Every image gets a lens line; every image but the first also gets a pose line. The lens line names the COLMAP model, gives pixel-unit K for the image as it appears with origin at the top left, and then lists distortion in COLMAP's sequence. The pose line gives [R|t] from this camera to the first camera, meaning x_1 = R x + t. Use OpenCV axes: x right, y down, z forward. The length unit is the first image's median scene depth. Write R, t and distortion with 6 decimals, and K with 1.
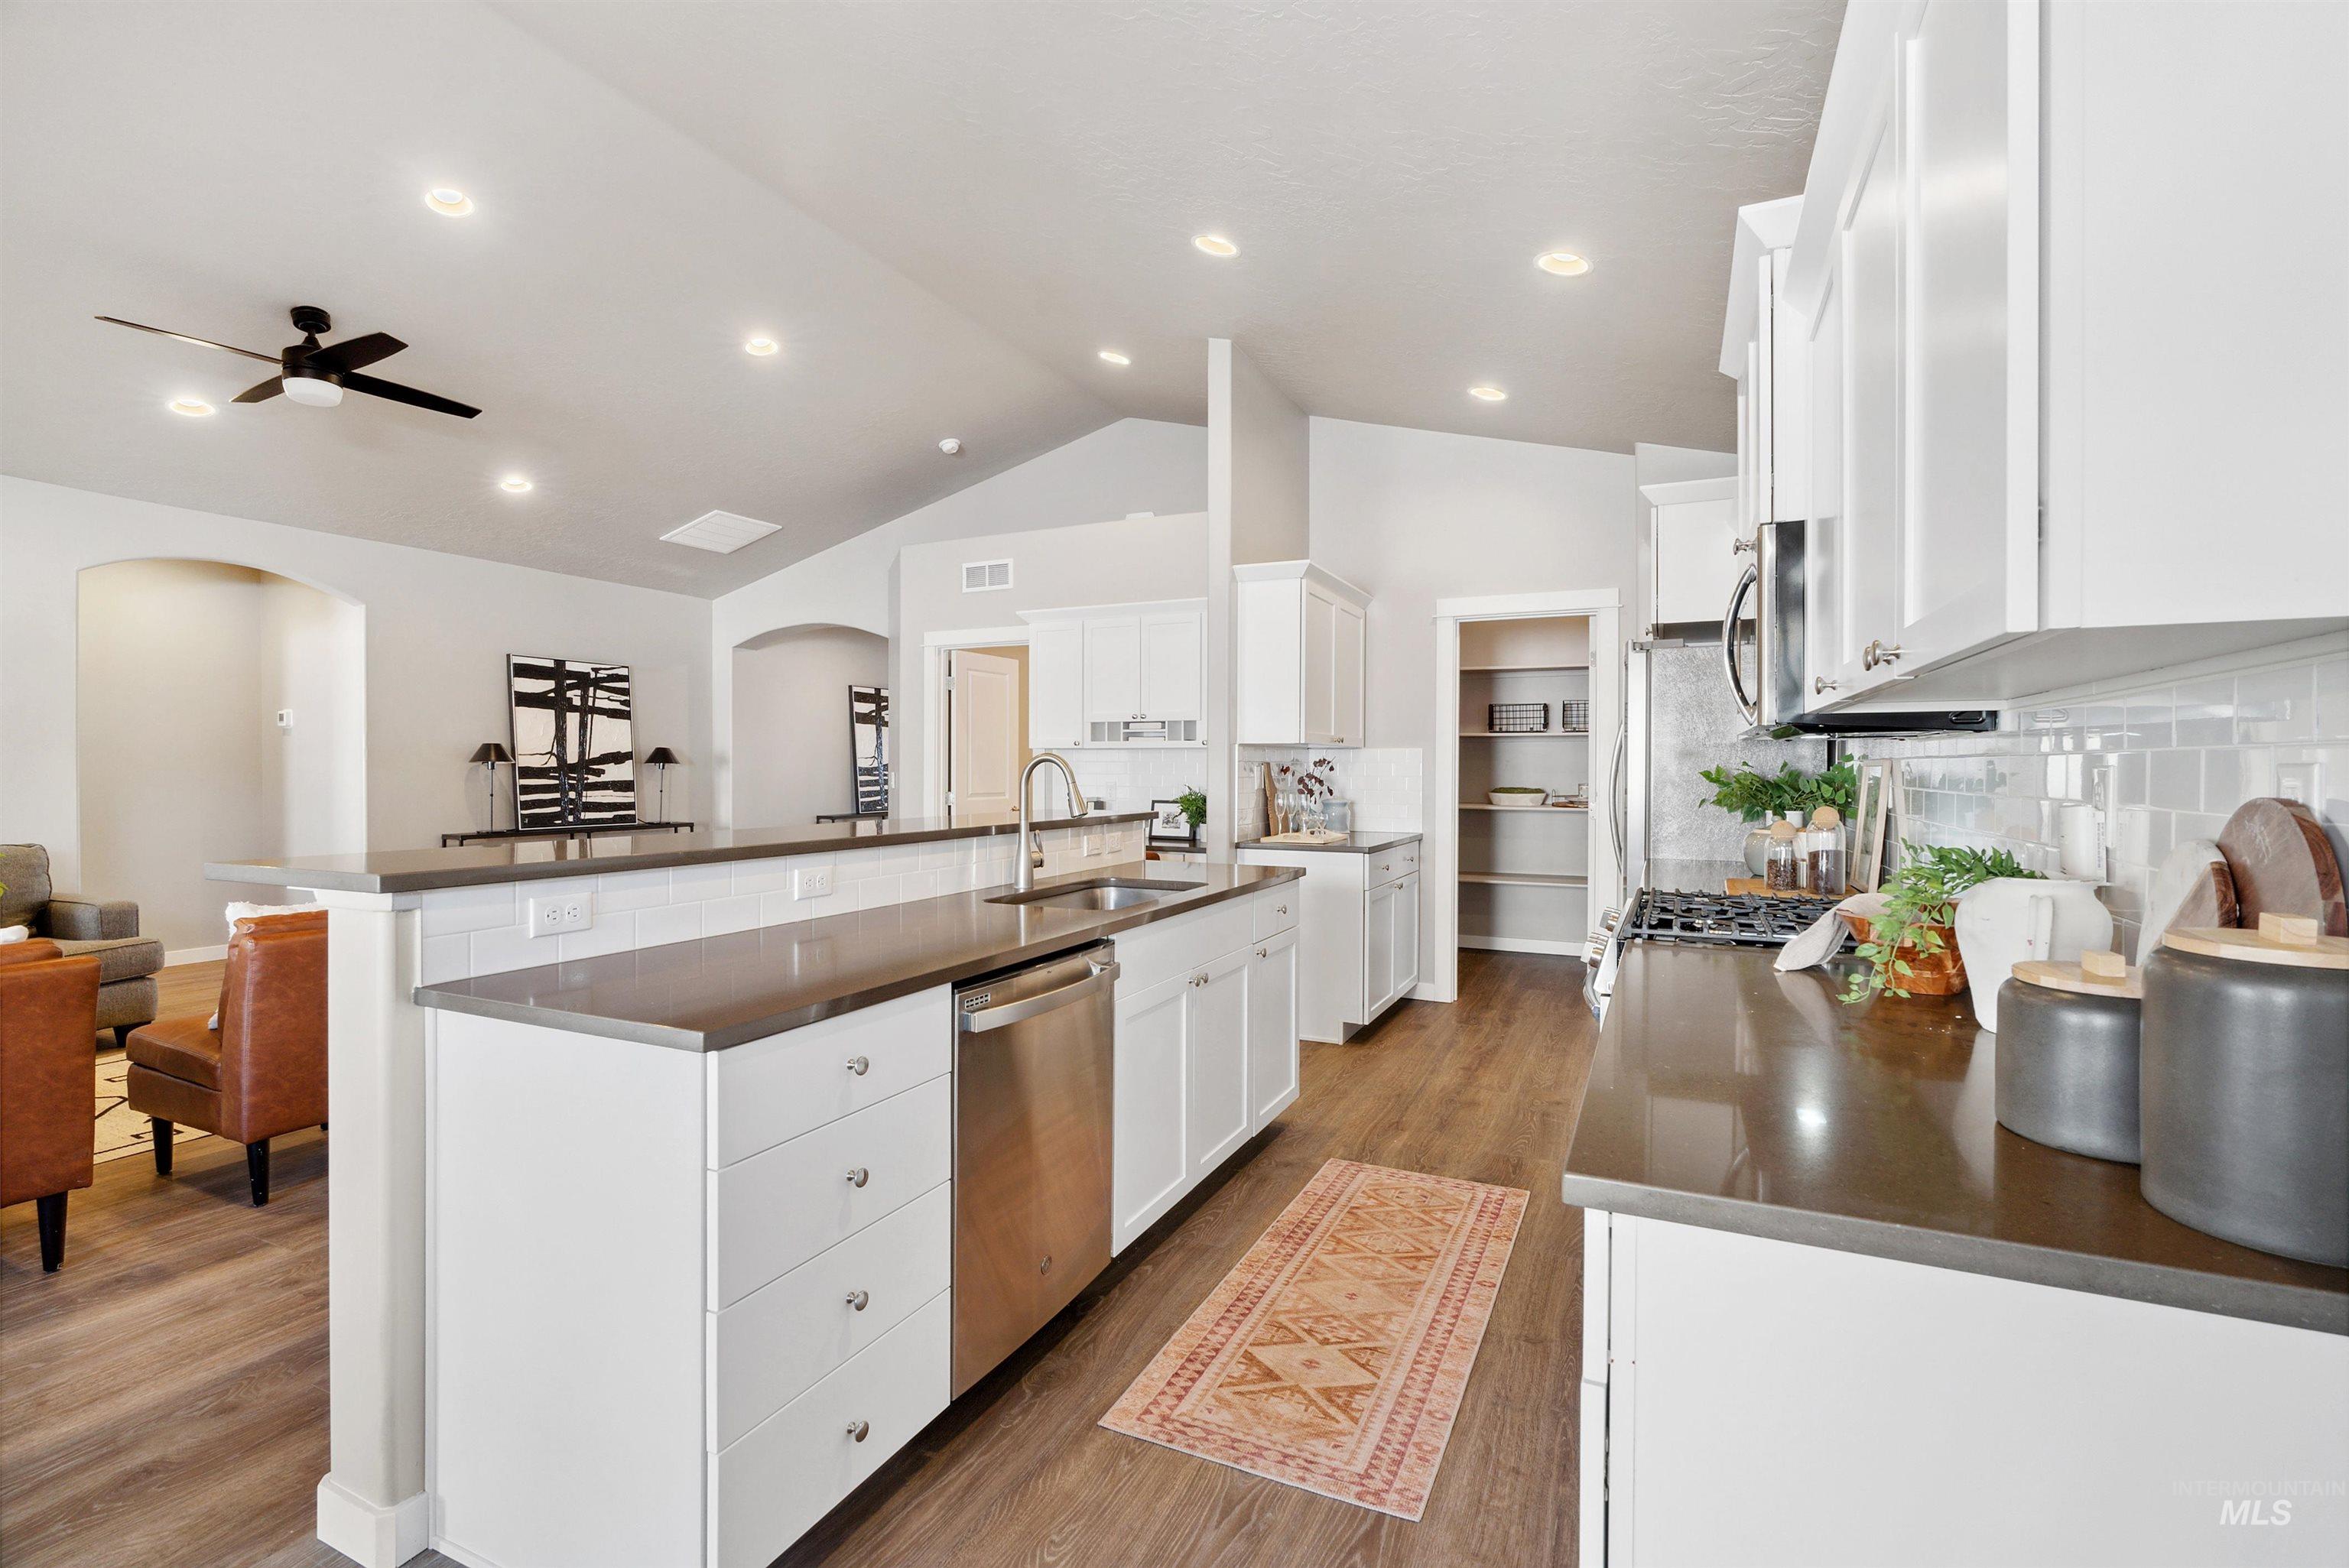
lens RADIAL K [[1057.6, 0, 1178.4], [0, 1057.6, 771.9], [0, 0, 1]] dist [-0.003808, -0.000517]
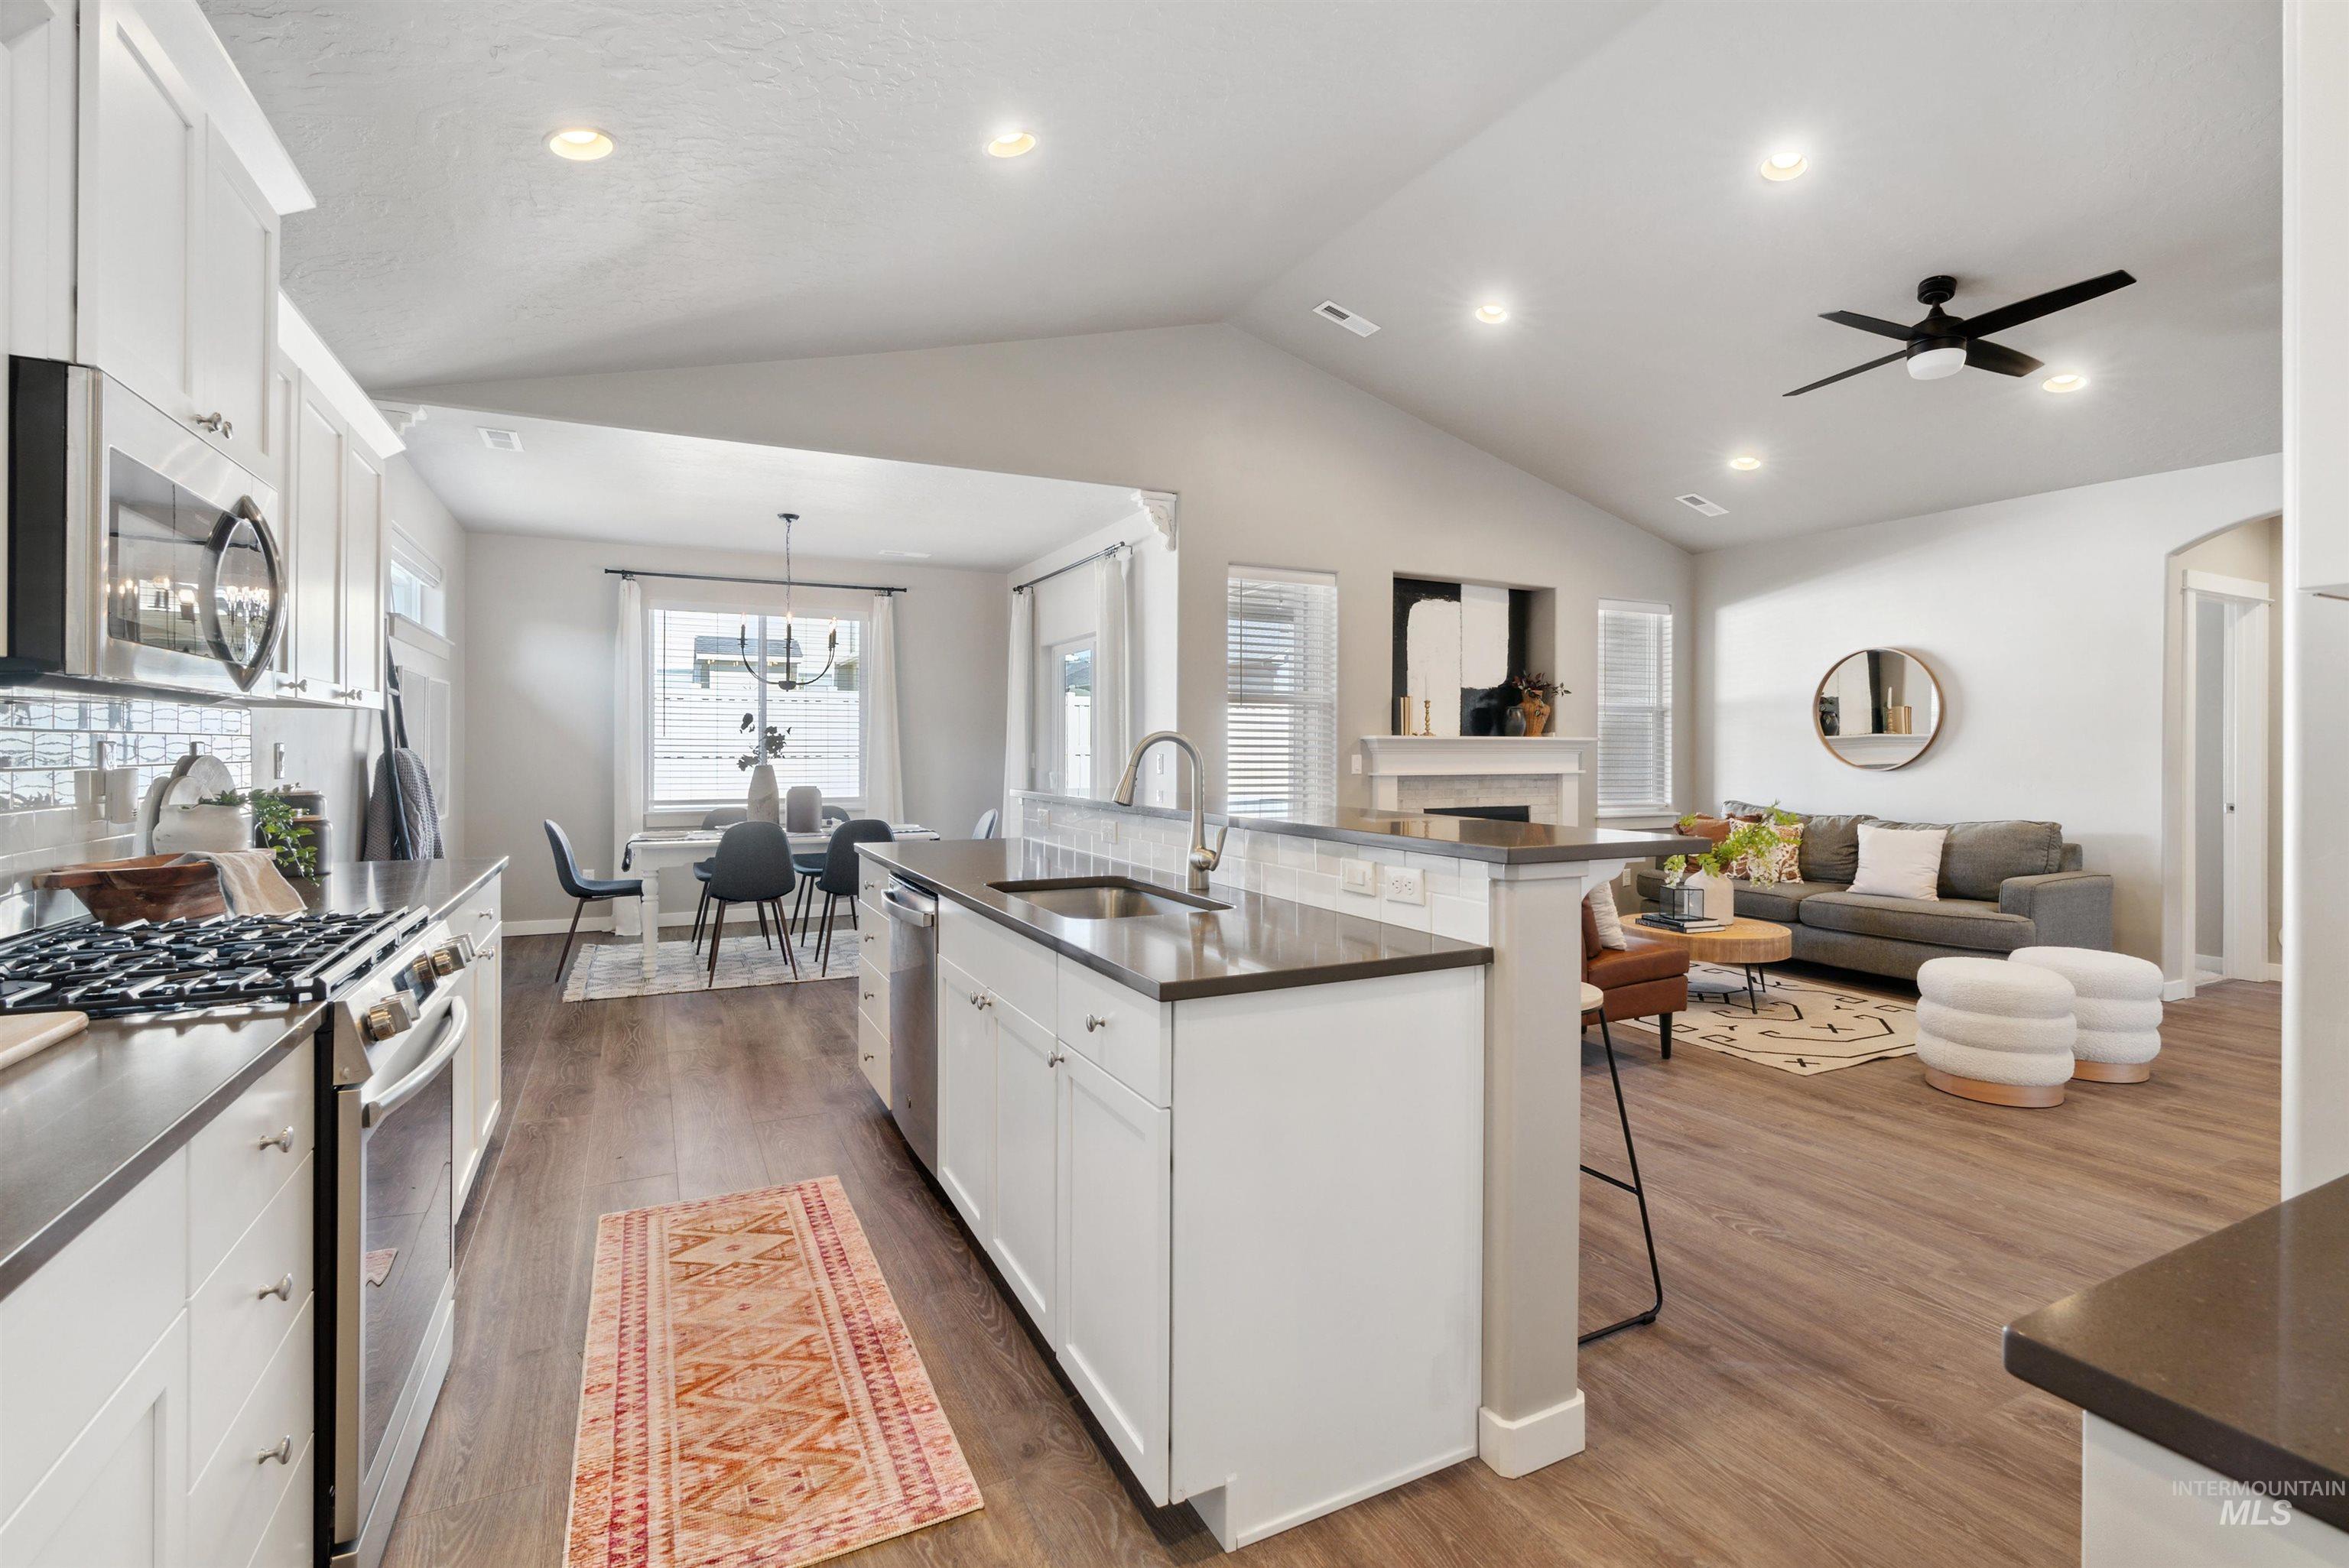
lens RADIAL K [[1065.6, 0, 1179.2], [0, 1065.6, 751.1], [0, 0, 1]] dist [-0.003011, -0.000040]
pose [[-0.621134, -0.001790, -0.783702, 0.238379], [-0.008134, 0.999958, 0.004163, -0.002263], [0.783662, 0.008961, -0.621123, 0.674898]]
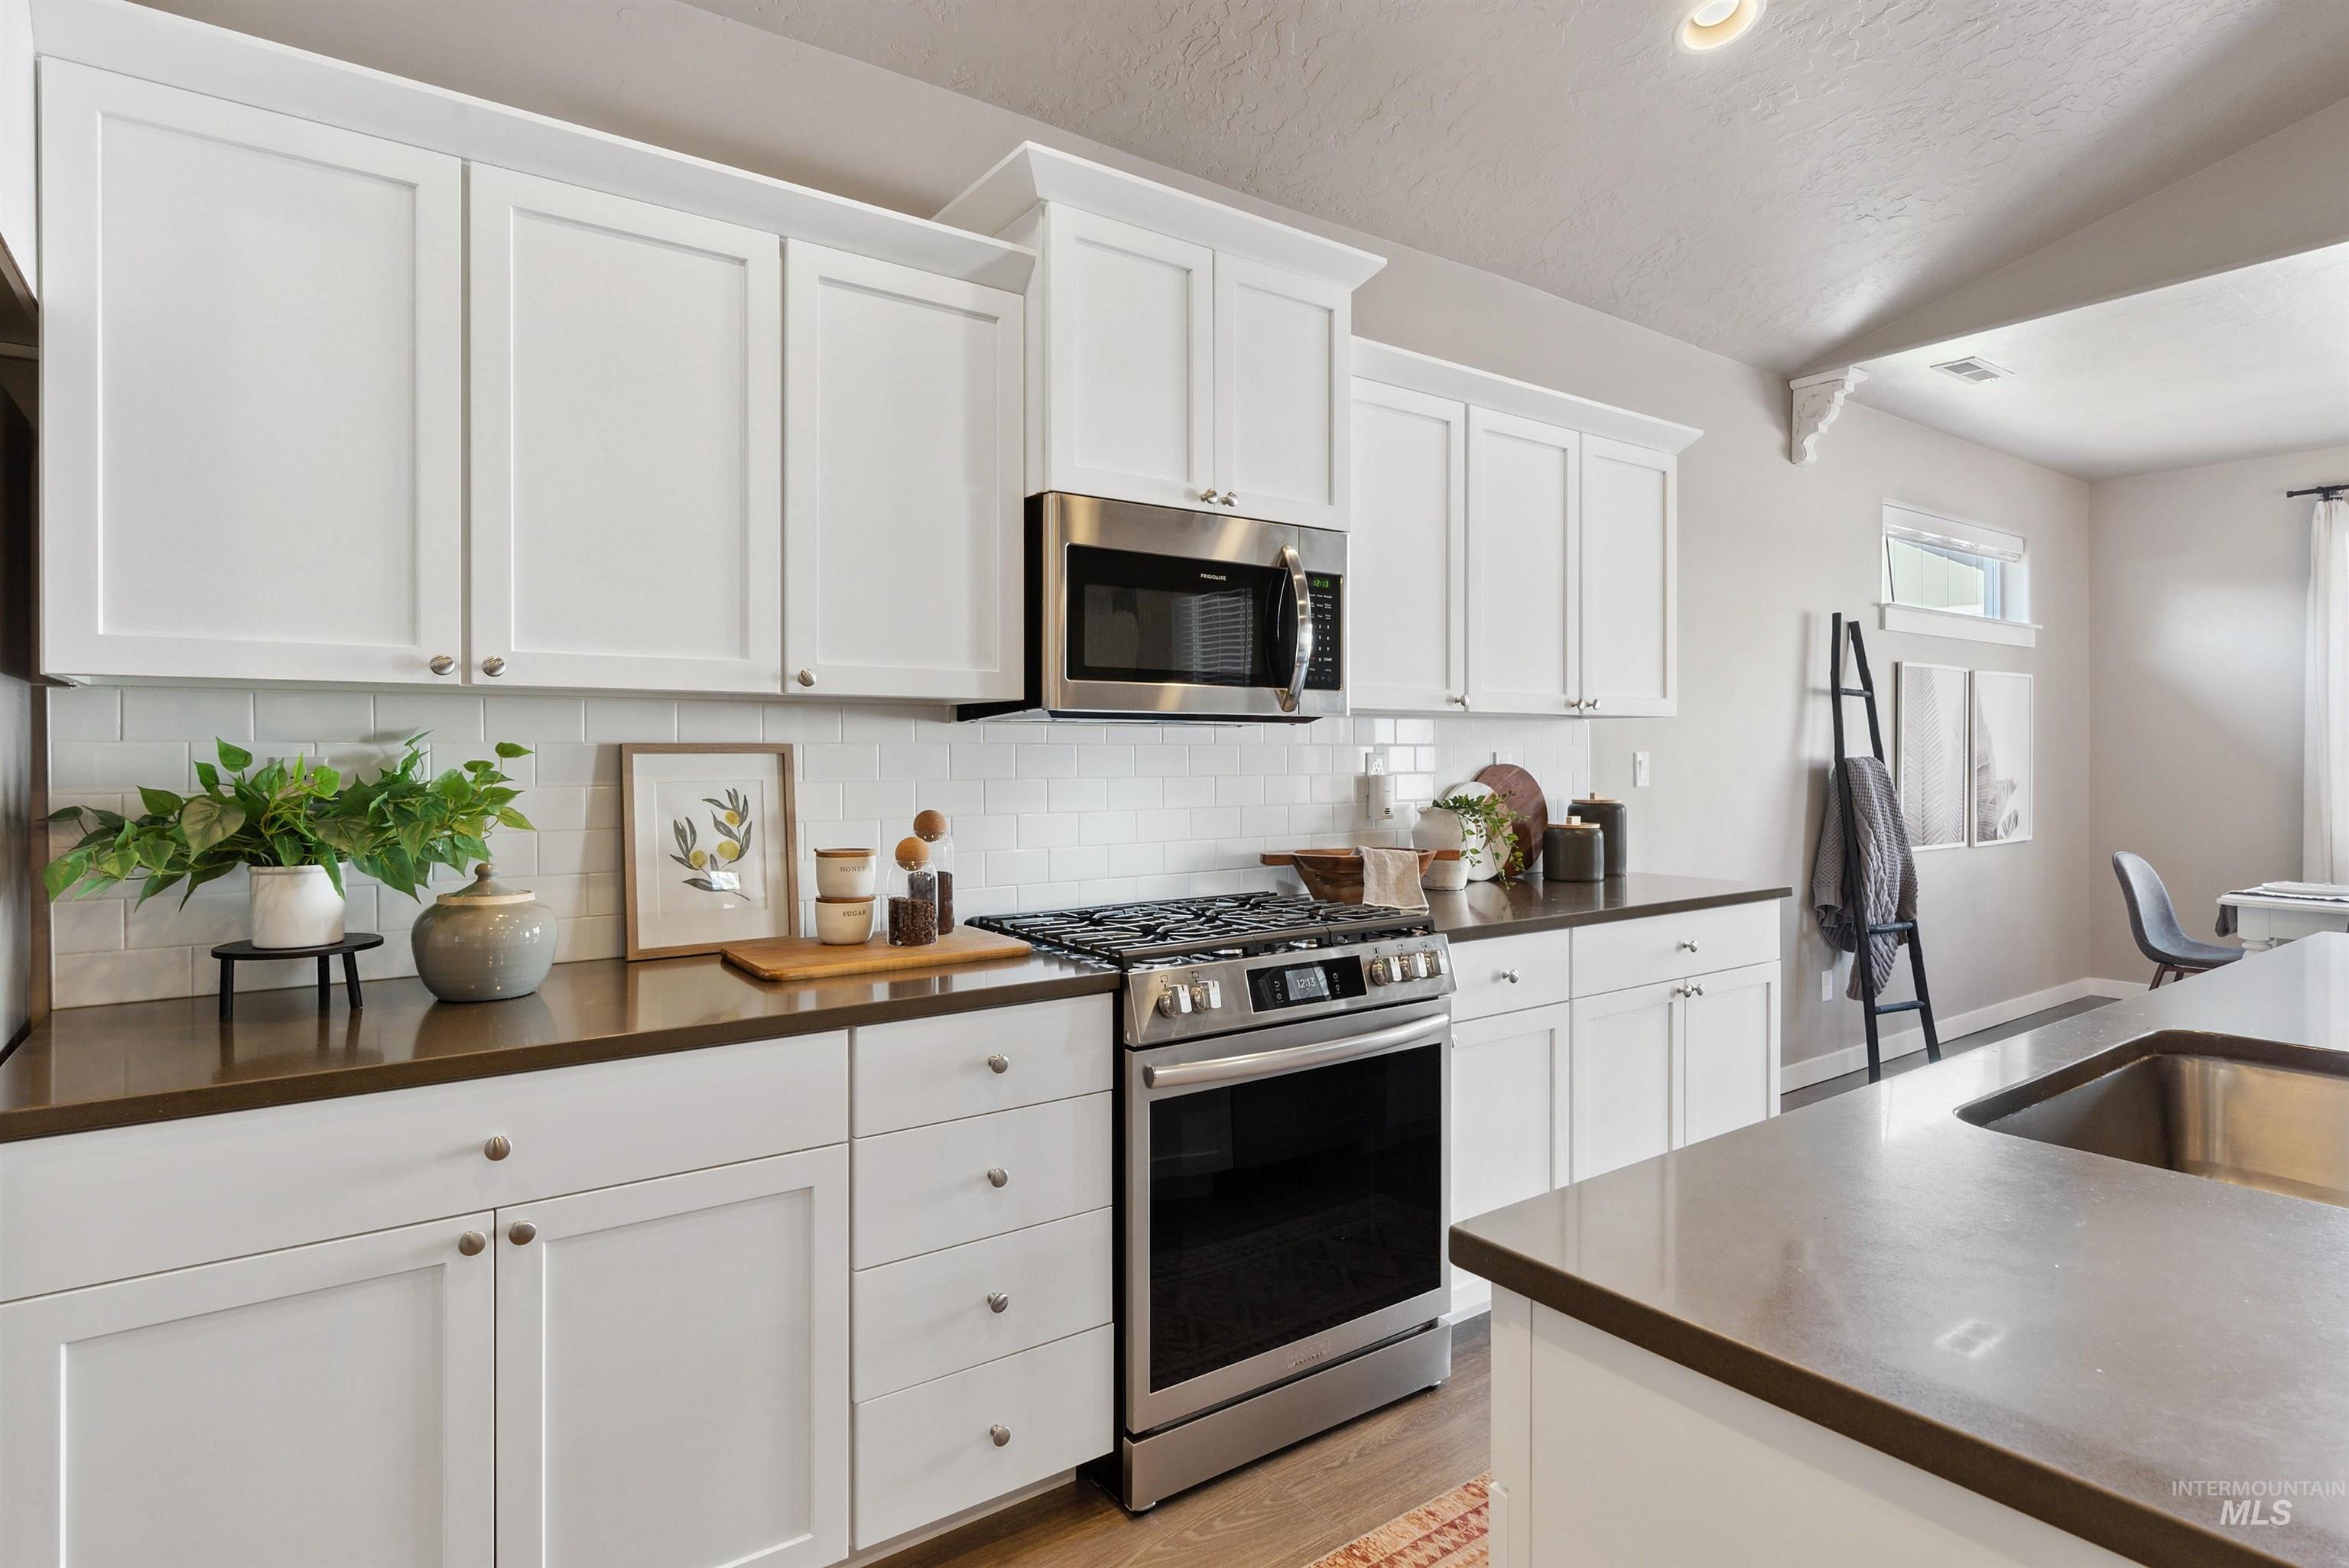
lens RADIAL K [[1236.7, 0, 1182.2], [0, 1236.7, 757.1], [0, 0, 1]] dist [-0.002990, -0.000028]
pose [[-0.876146, -0.002785, 0.482038, 0.024641], [0.002125, 0.999951, 0.009640, -0.004350], [-0.482042, 0.009470, -0.876097, 0.662555]]
